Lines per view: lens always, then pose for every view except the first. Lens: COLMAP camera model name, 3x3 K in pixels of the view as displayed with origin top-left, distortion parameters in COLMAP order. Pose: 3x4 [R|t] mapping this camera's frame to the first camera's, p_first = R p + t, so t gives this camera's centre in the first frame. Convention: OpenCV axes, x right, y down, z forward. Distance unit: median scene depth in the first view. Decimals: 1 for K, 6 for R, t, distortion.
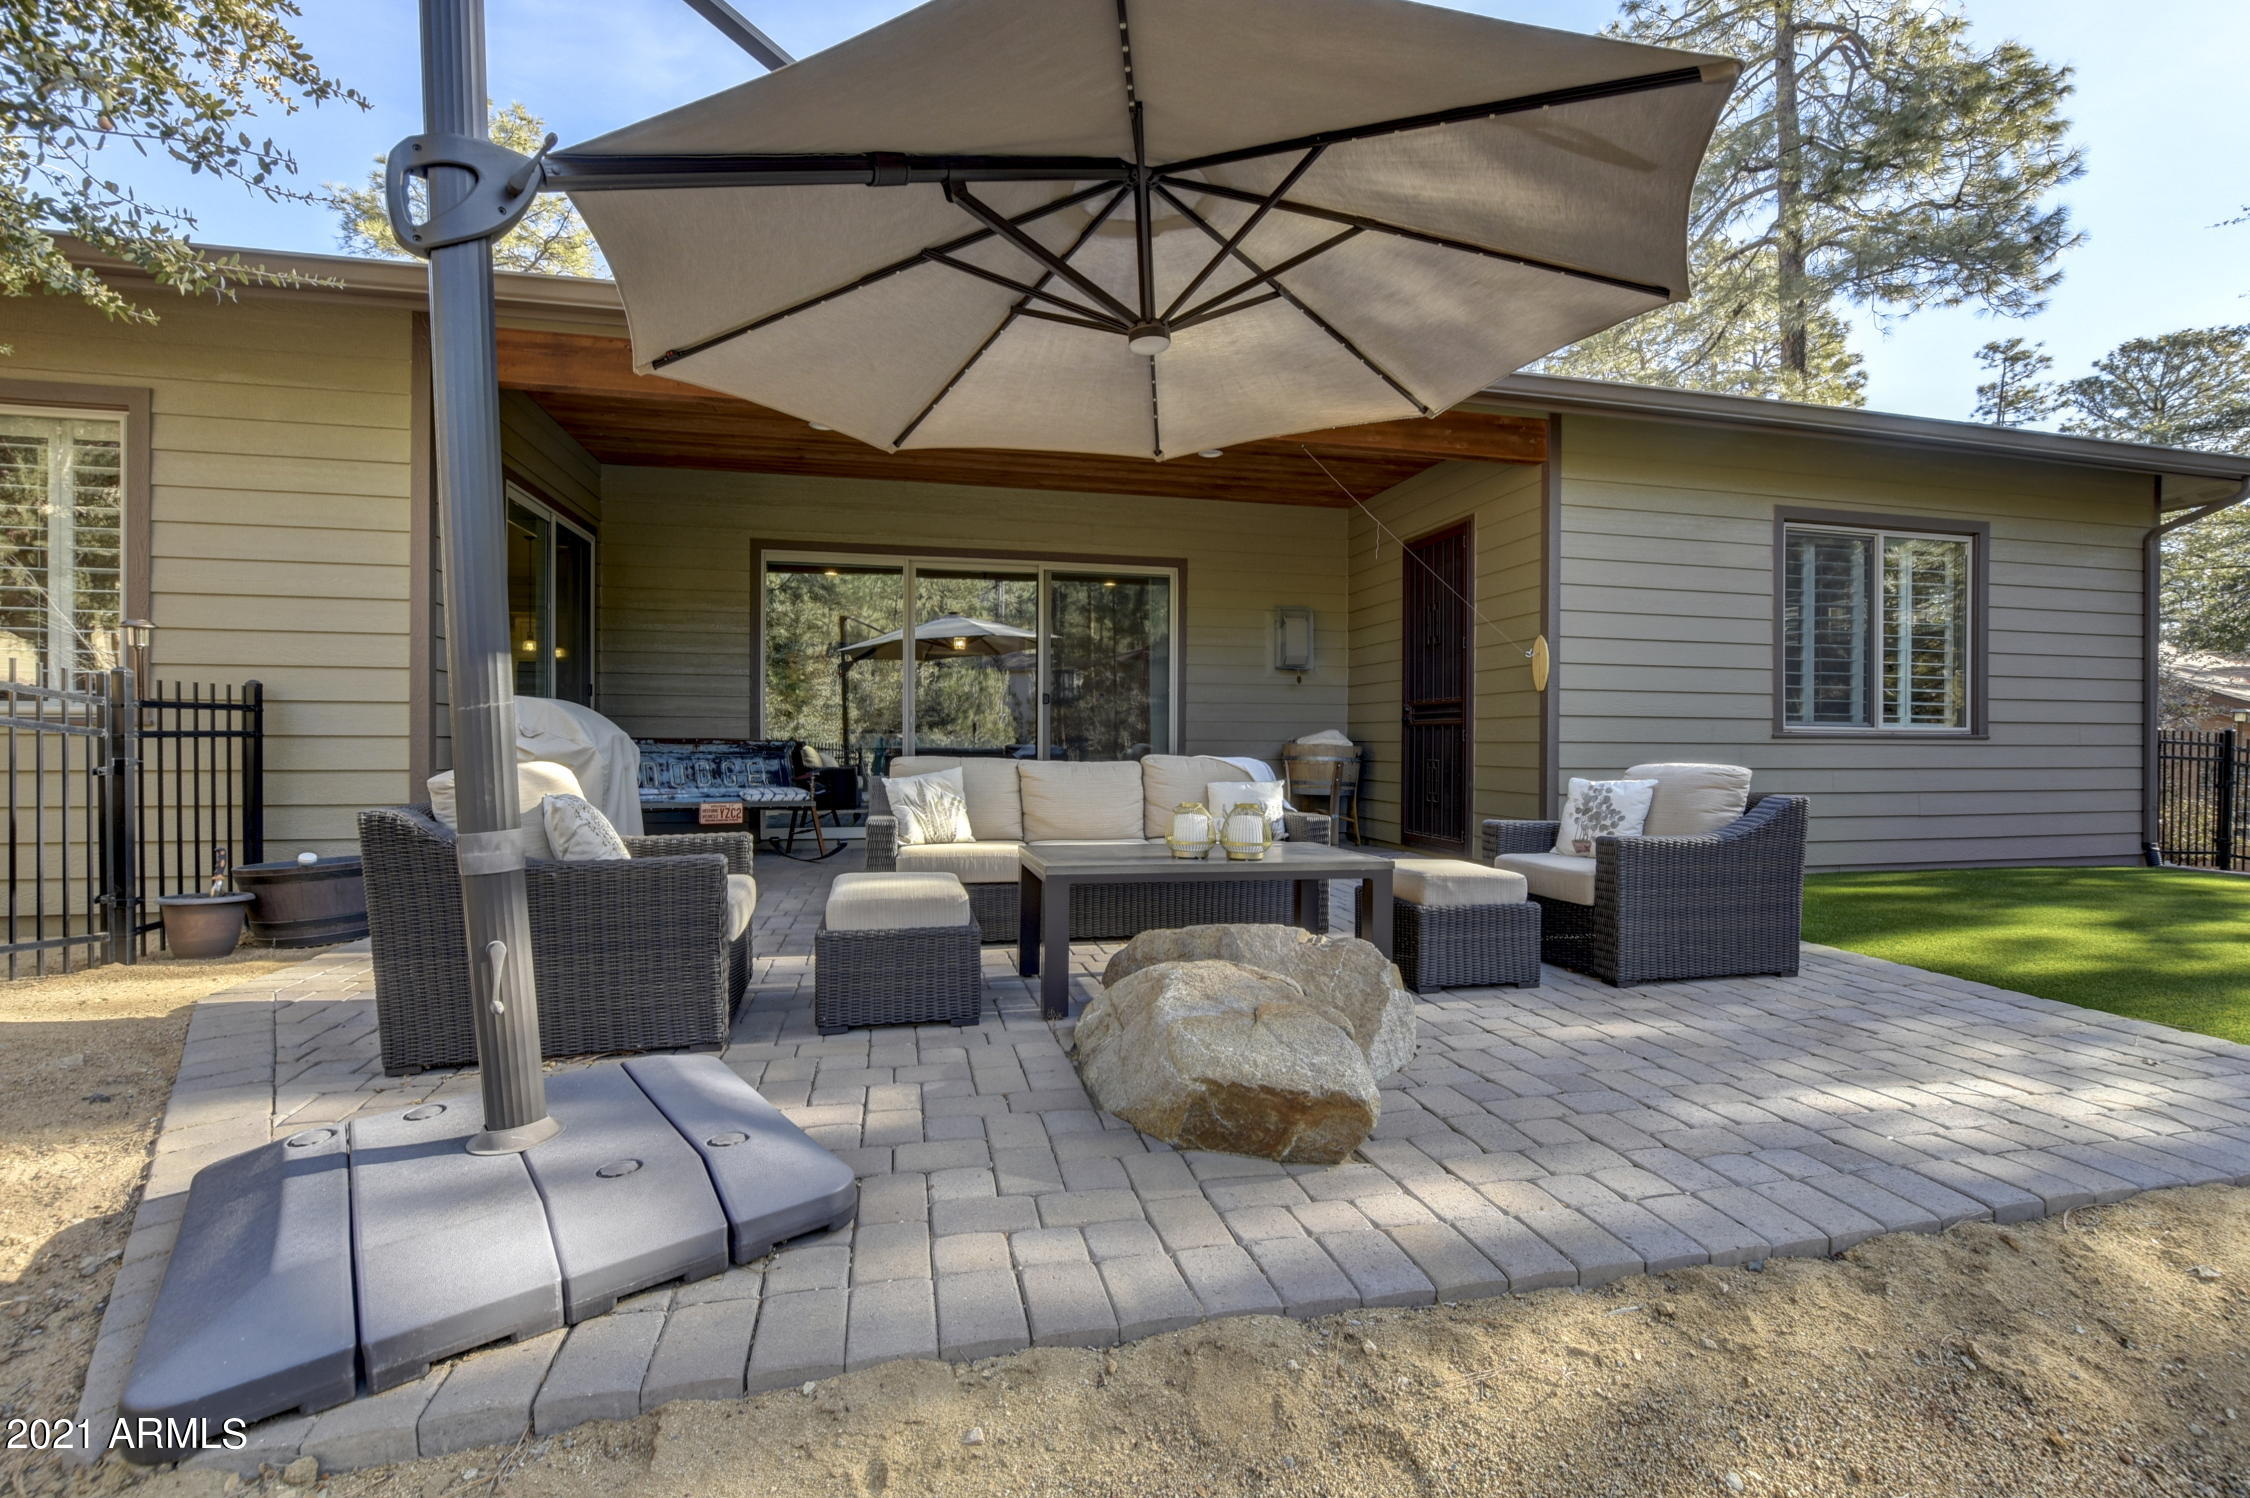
lens RADIAL K [[1006.5, 0, 1128.9], [0, 1006.5, 749.5], [0, 0, 1]] dist [-0.015106, 0.000746]
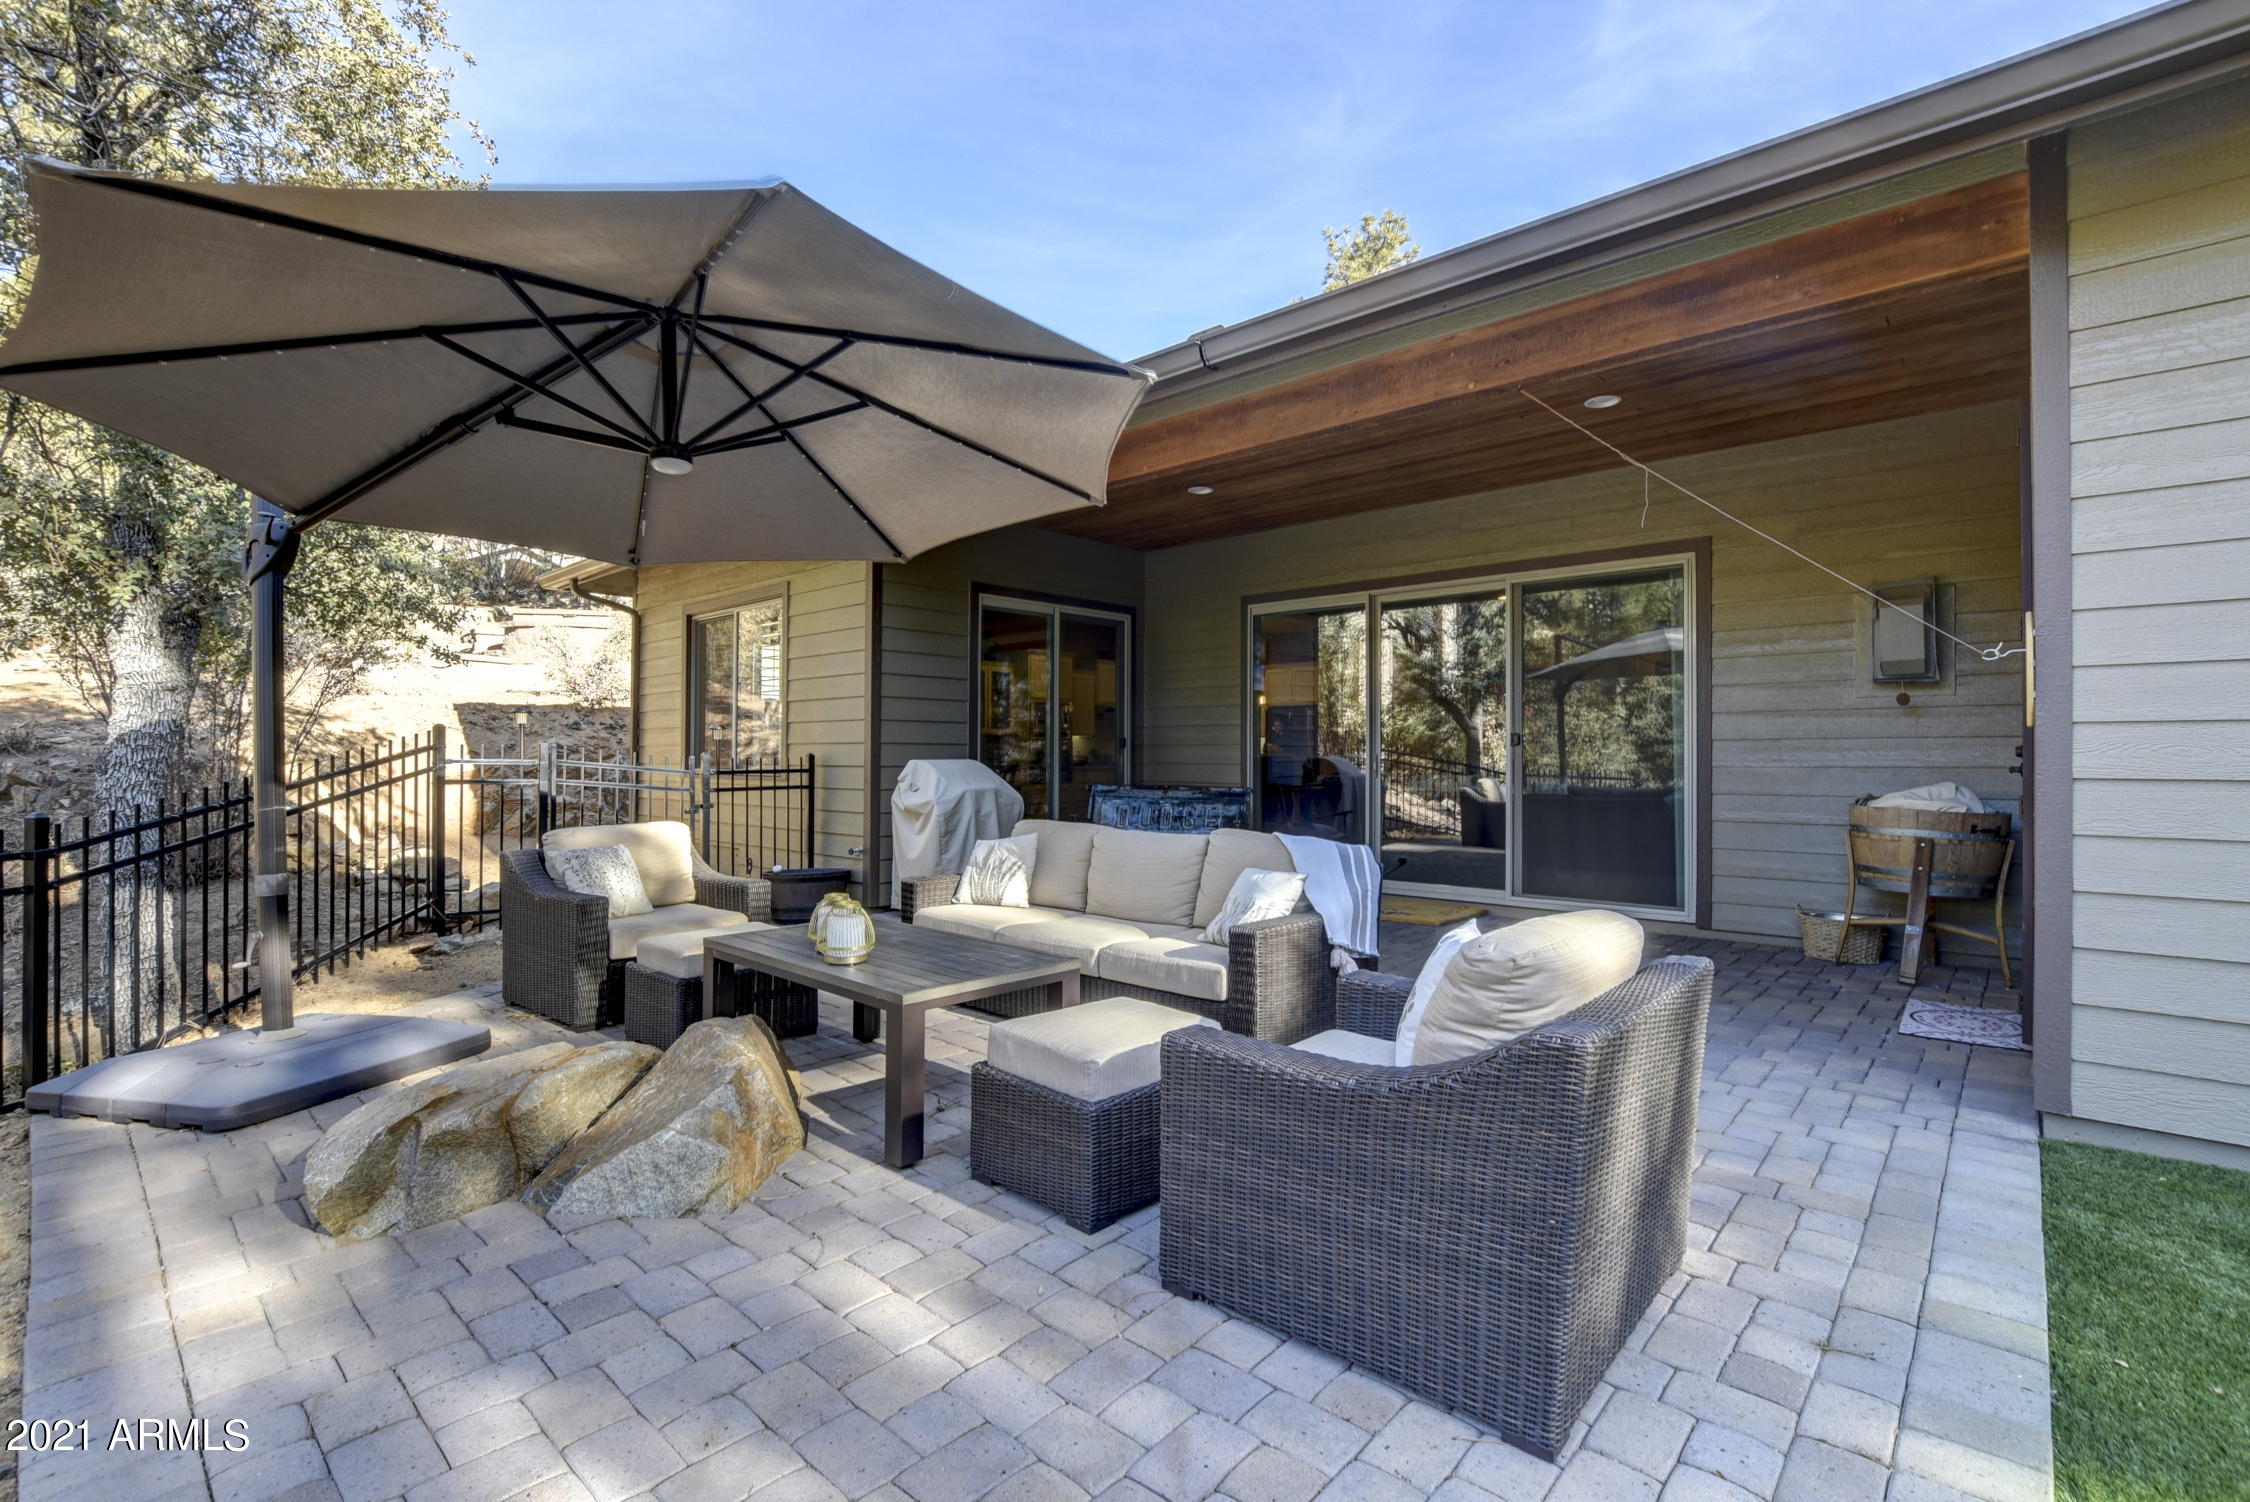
lens RADIAL K [[1006.5, 0, 1128.9], [0, 1006.5, 751.5], [0, 0, 1]] dist [-0.015106, 0.000746]
pose [[0.571722, -0.008821, -0.820400, 0.473313], [-0.004119, 0.999899, -0.013622, -0.033005], [0.820437, 0.011167, 0.571628, 0.318318]]
